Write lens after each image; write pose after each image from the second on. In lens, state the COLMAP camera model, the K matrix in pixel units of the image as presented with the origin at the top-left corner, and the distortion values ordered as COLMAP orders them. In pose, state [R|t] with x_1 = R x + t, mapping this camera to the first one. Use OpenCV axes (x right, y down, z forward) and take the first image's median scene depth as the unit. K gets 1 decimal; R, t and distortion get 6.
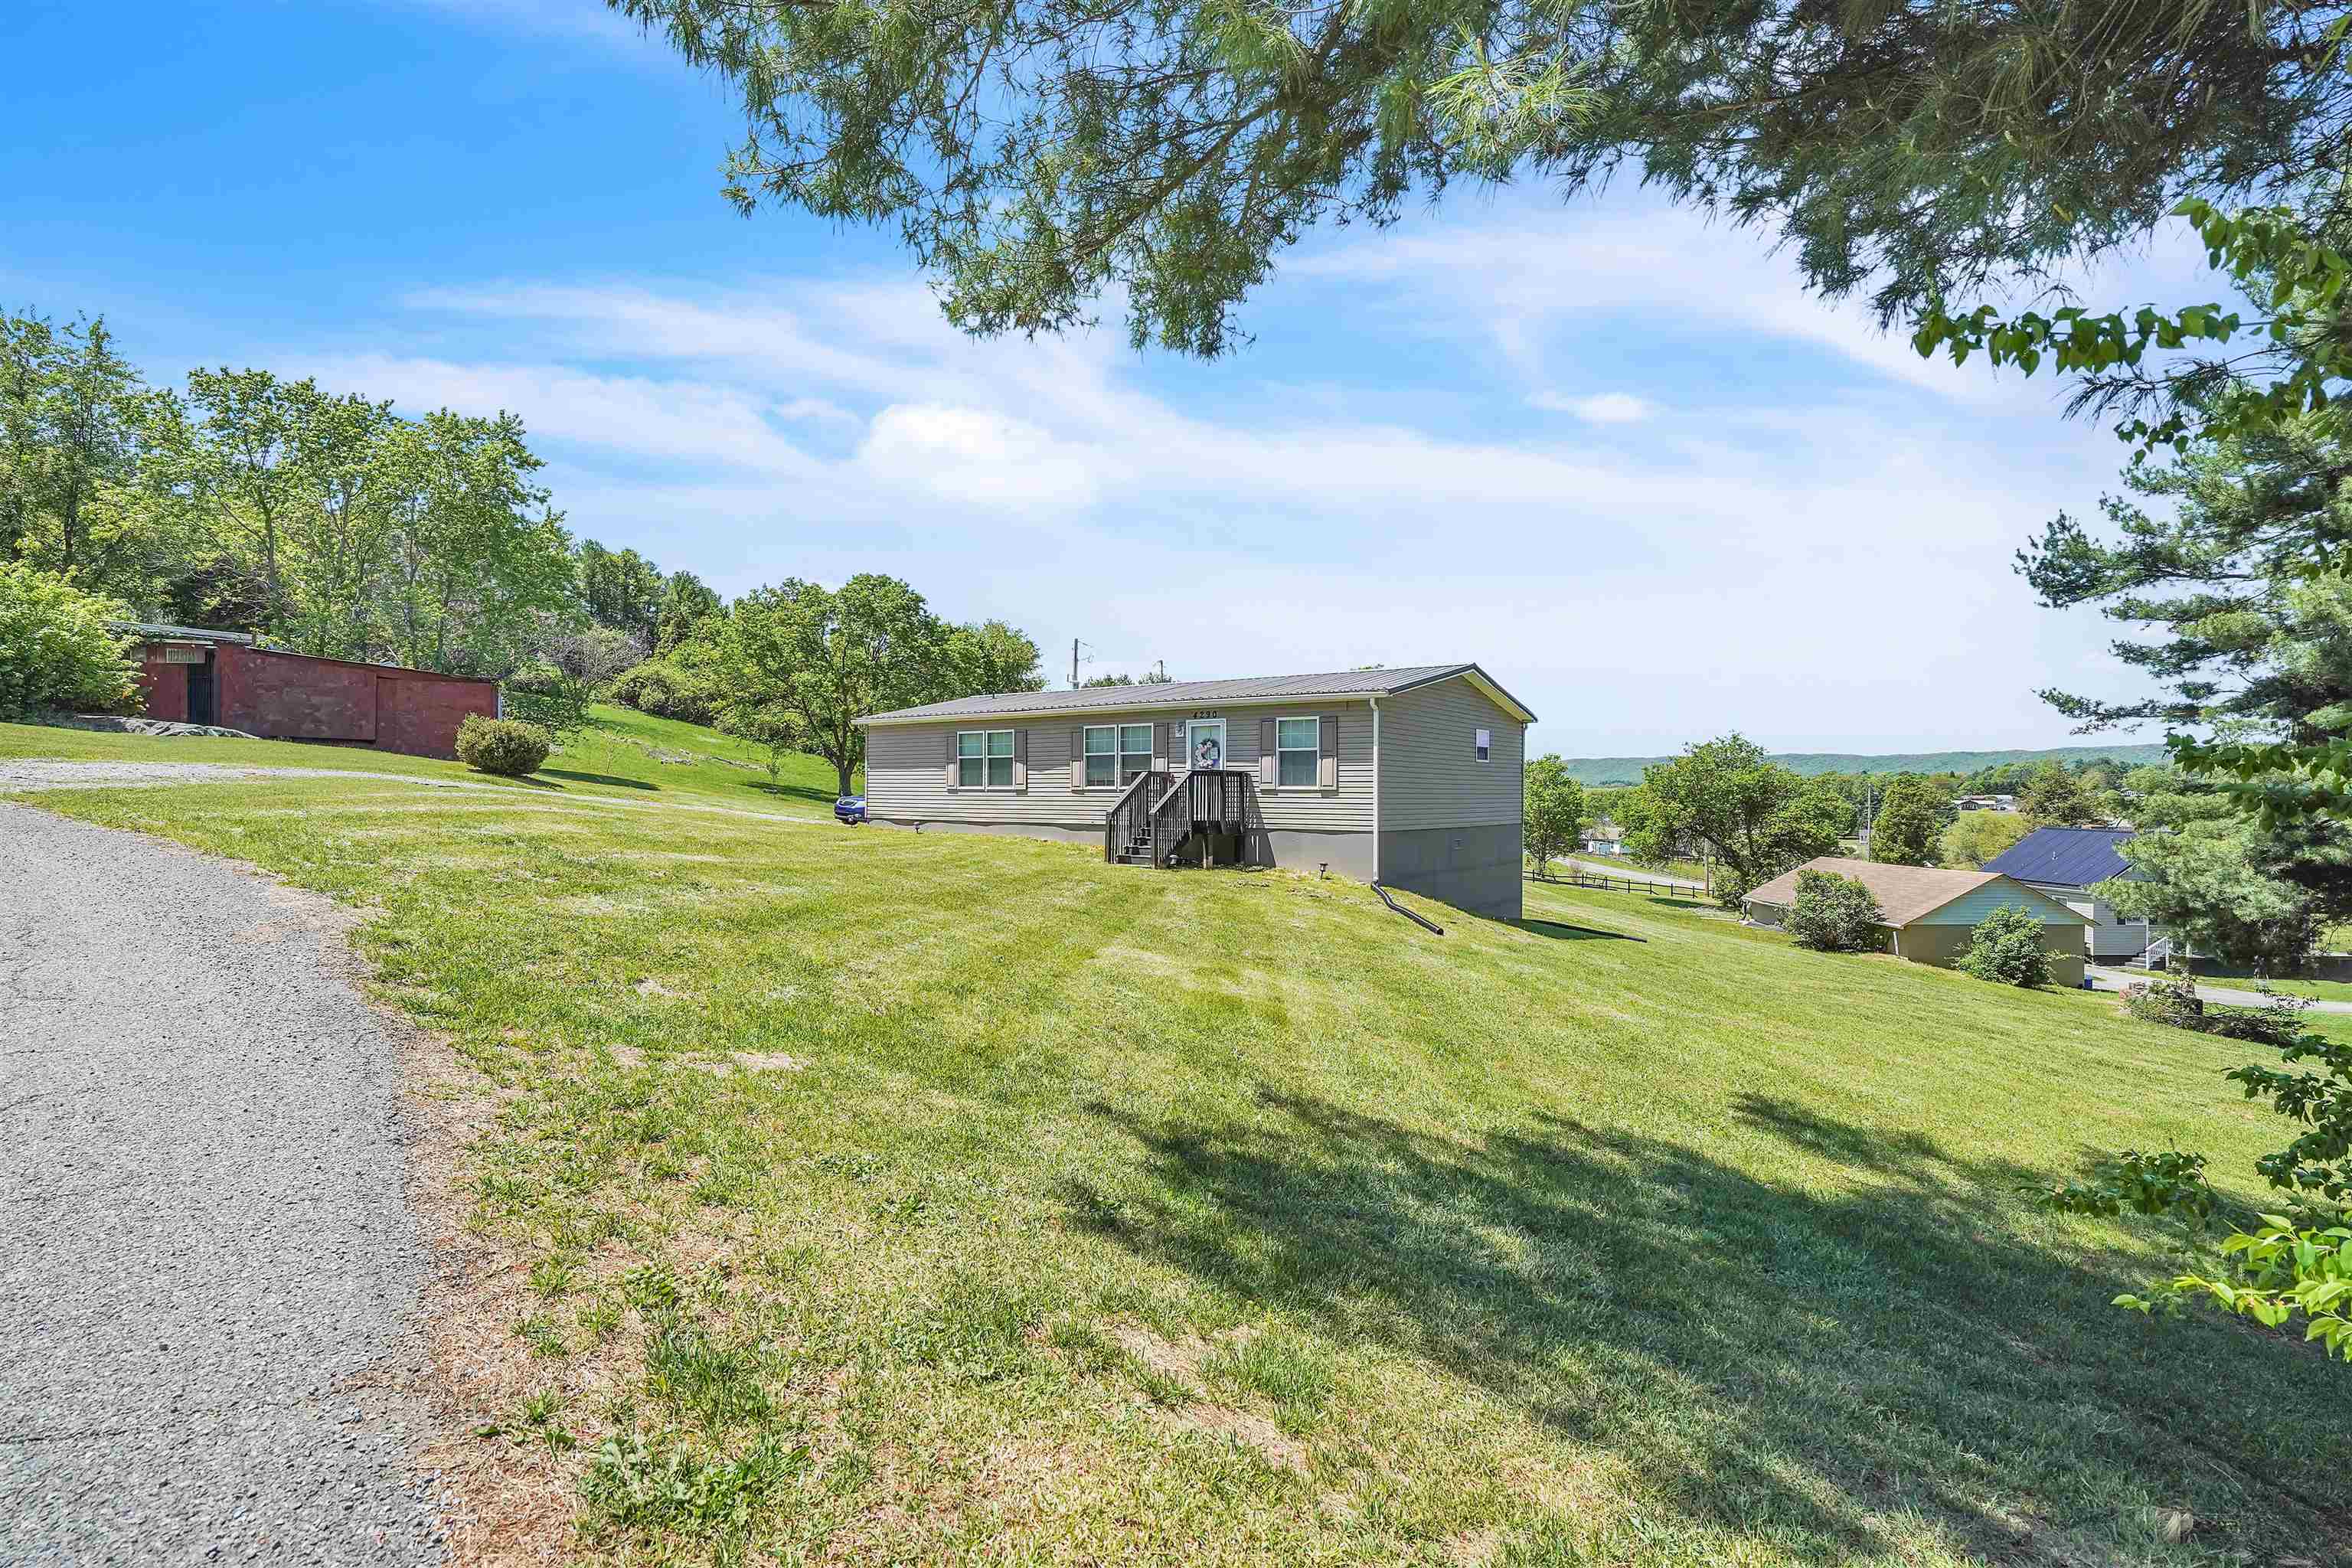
lens RADIAL K [[1097.7, 0, 1167.2], [0, 1097.7, 786.7], [0, 0, 1]] dist [-0.054878, 0.018886]
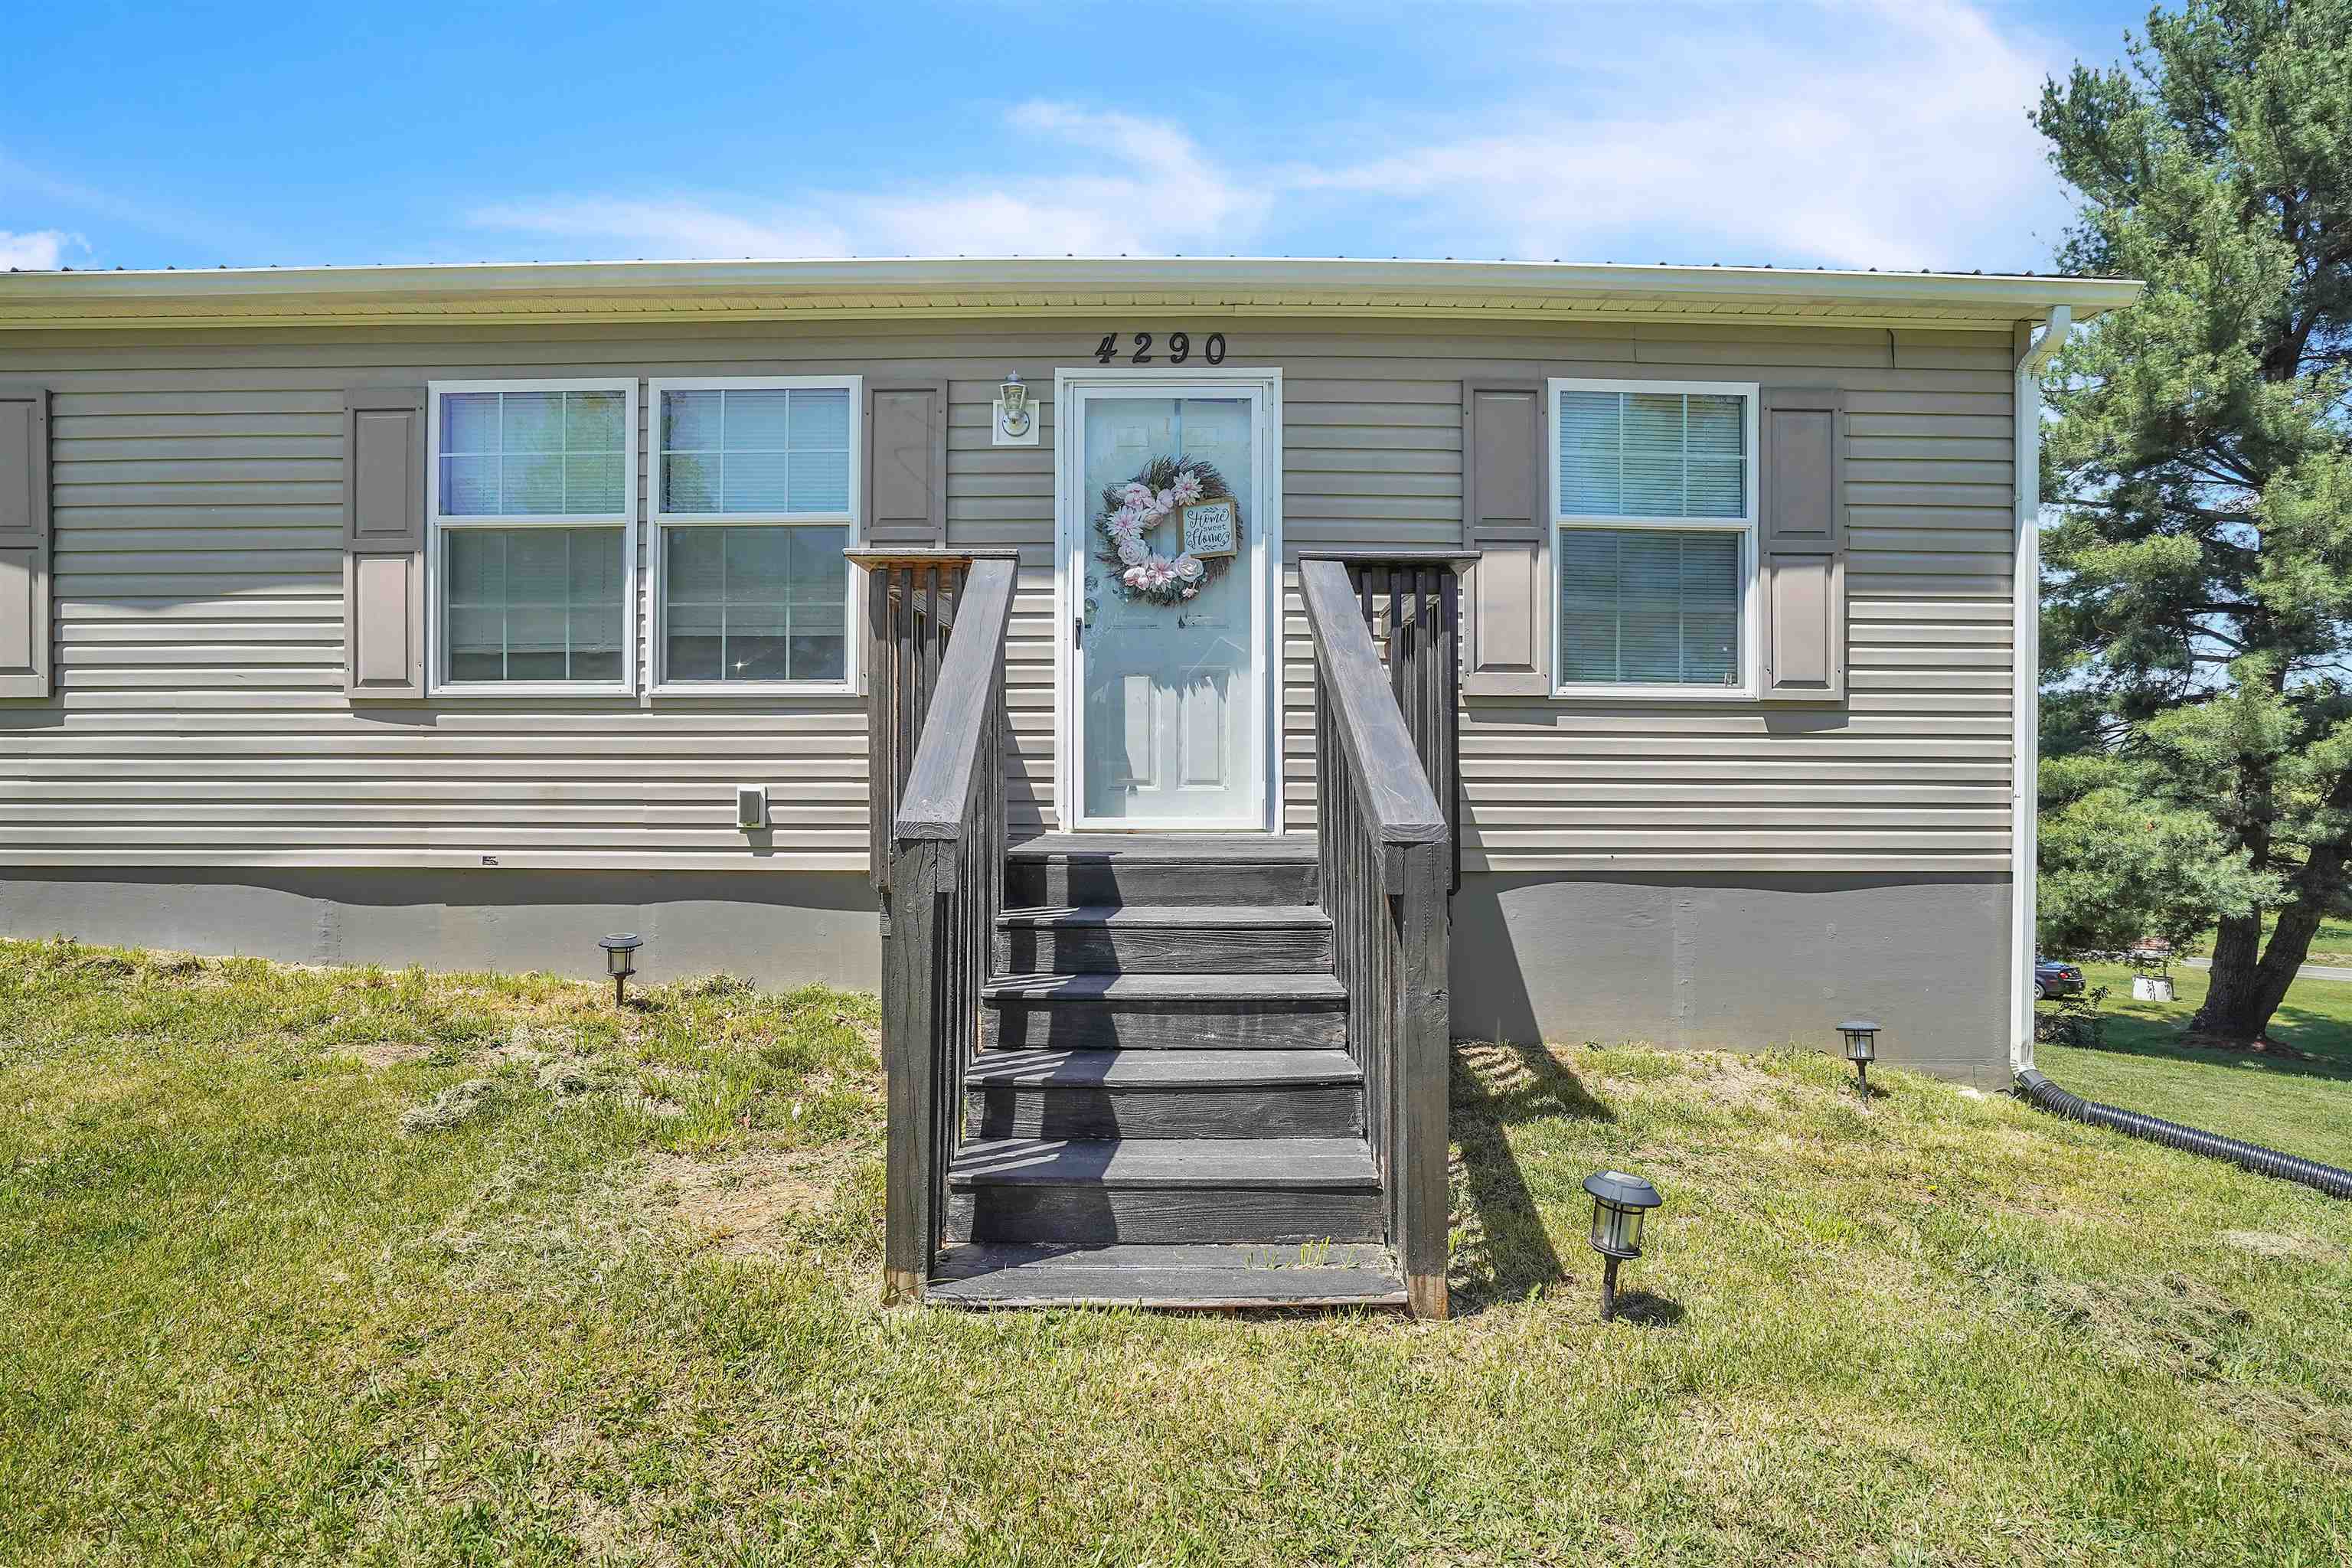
lens RADIAL K [[1097.7, 0, 1167.2], [0, 1097.7, 786.7], [0, 0, 1]] dist [-0.054878, 0.018886]
pose [[0.802716, -0.008002, 0.596308, -0.084467], [-0.002782, 0.999849, 0.017162, 0.014948], [-0.596355, -0.015435, 0.802572, 0.758612]]
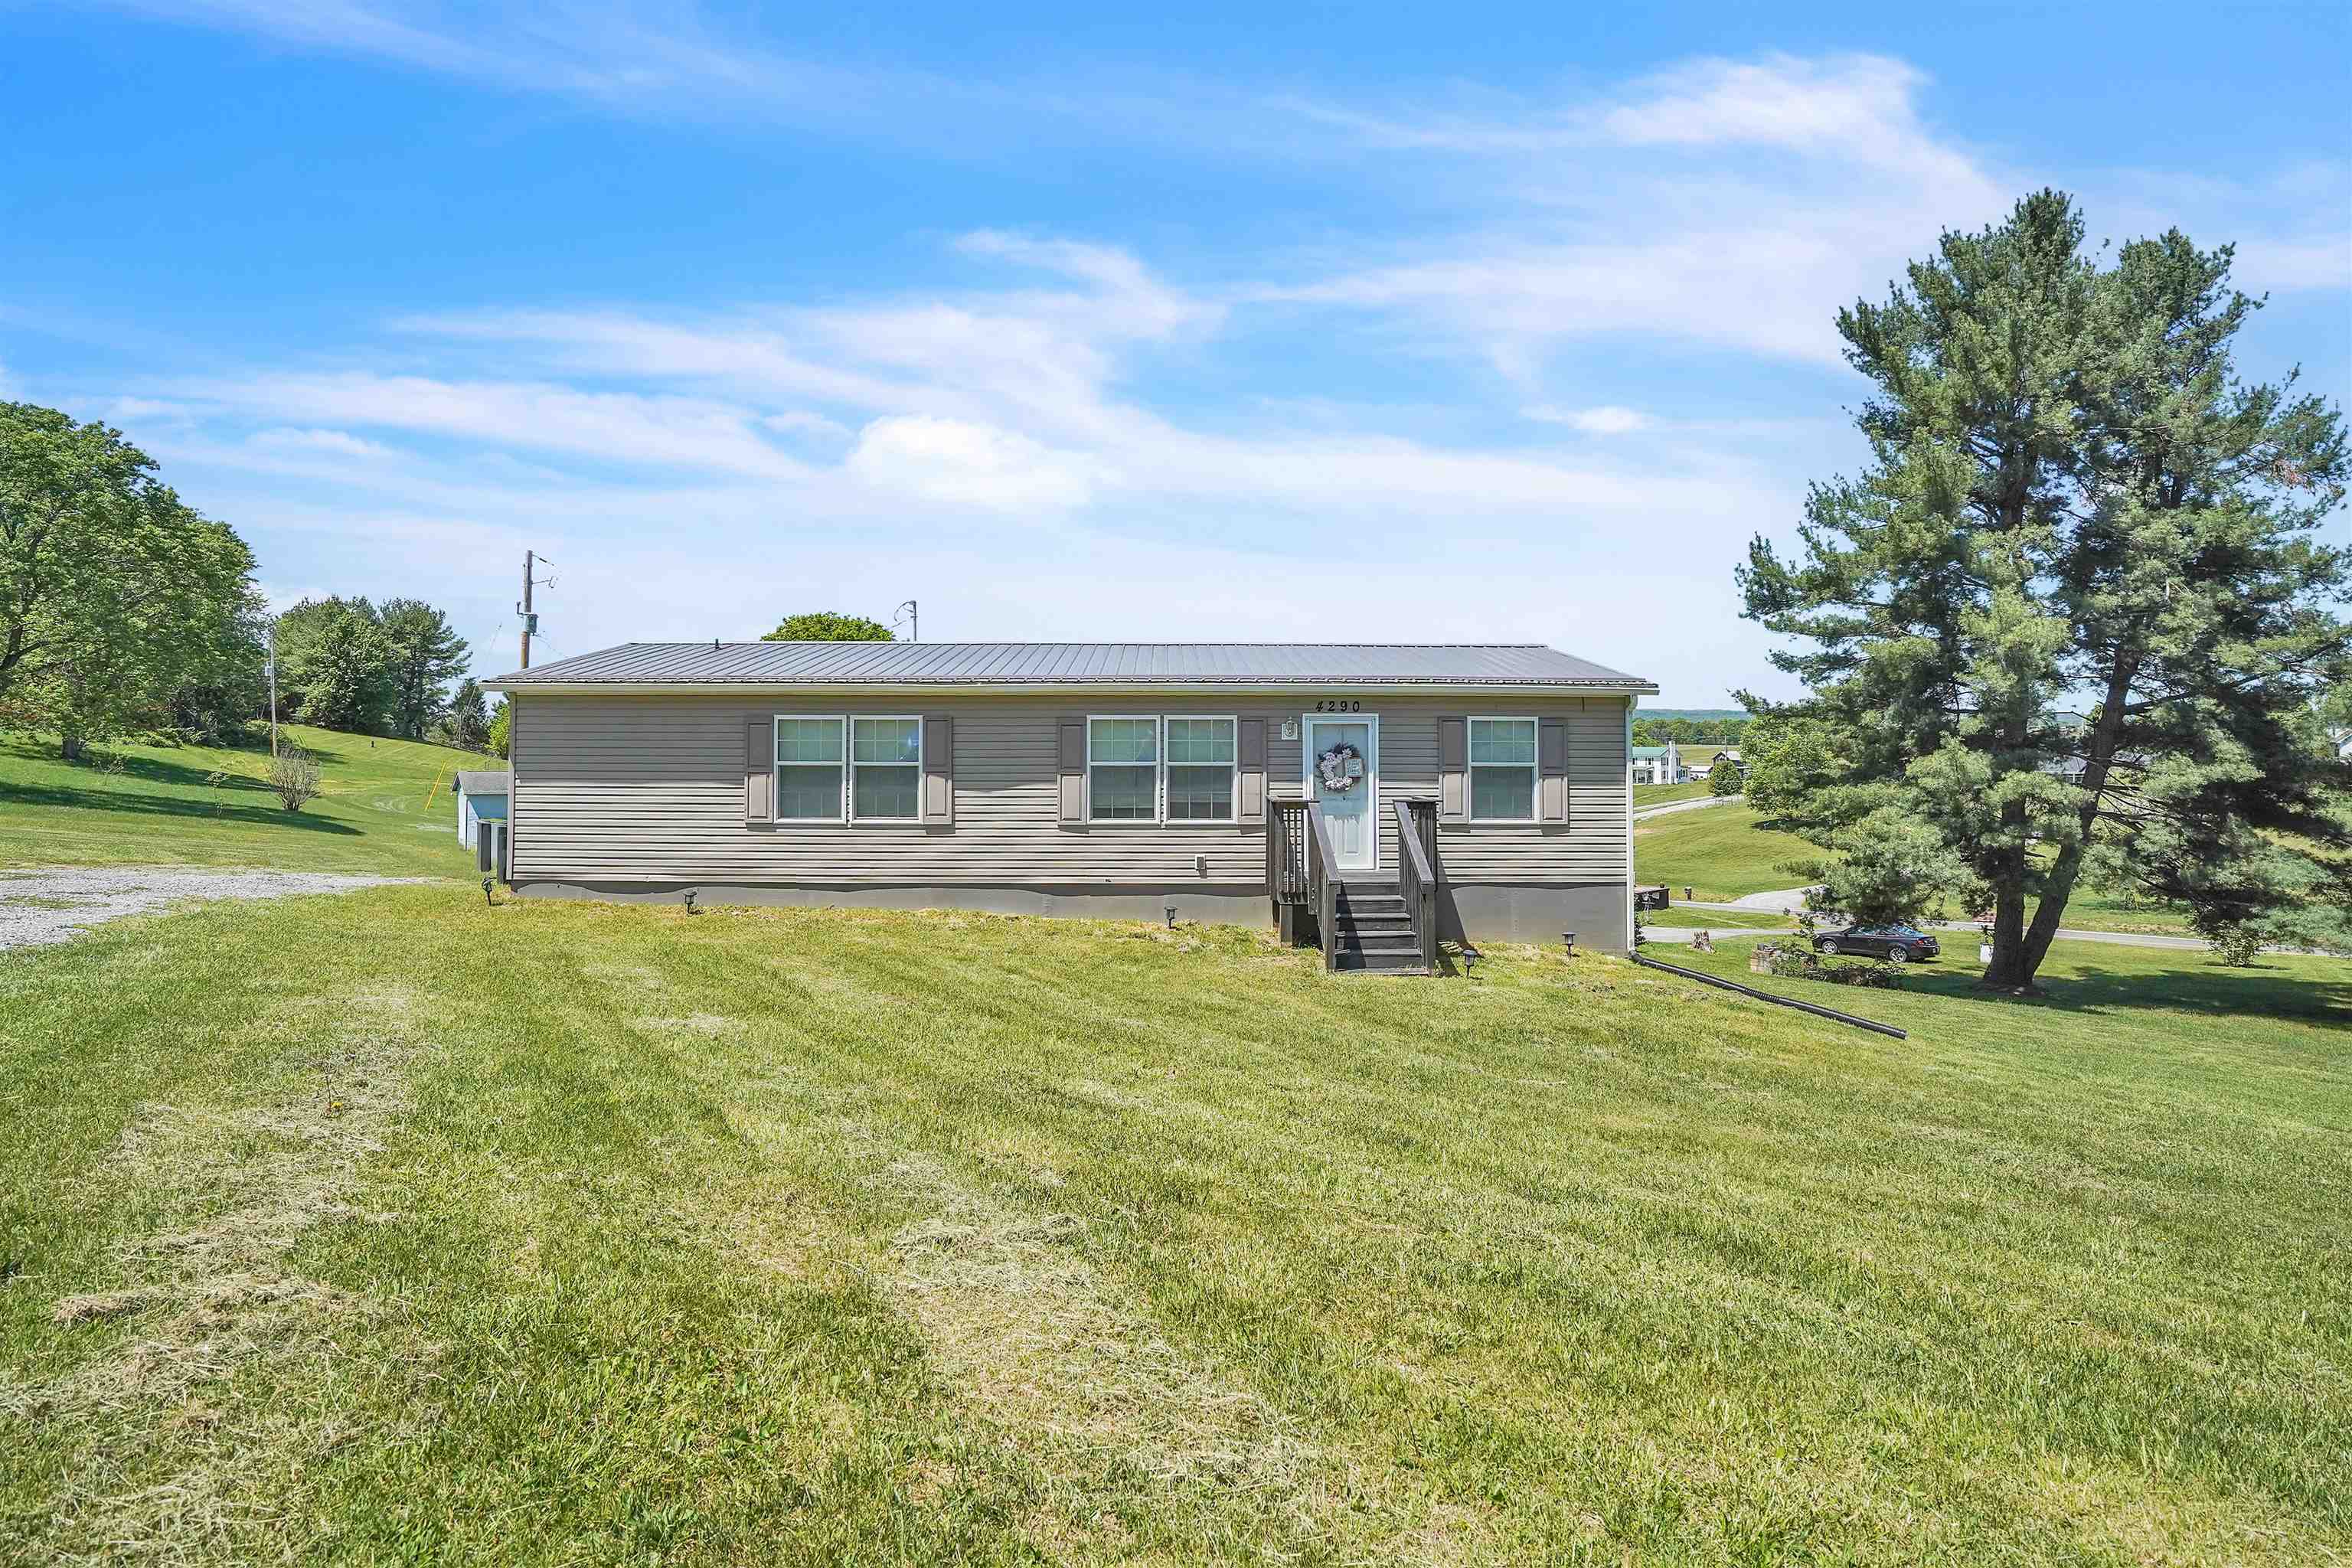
lens RADIAL K [[1138.0, 0, 1154.0], [0, 1138.0, 687.3], [0, 0, 1]] dist [-0.055538, 0.019355]
pose [[0.797336, 0.031427, 0.602717, -0.411913], [-0.001602, 0.998750, -0.049958, -0.039875], [-0.603534, 0.038868, 0.796389, 0.493005]]
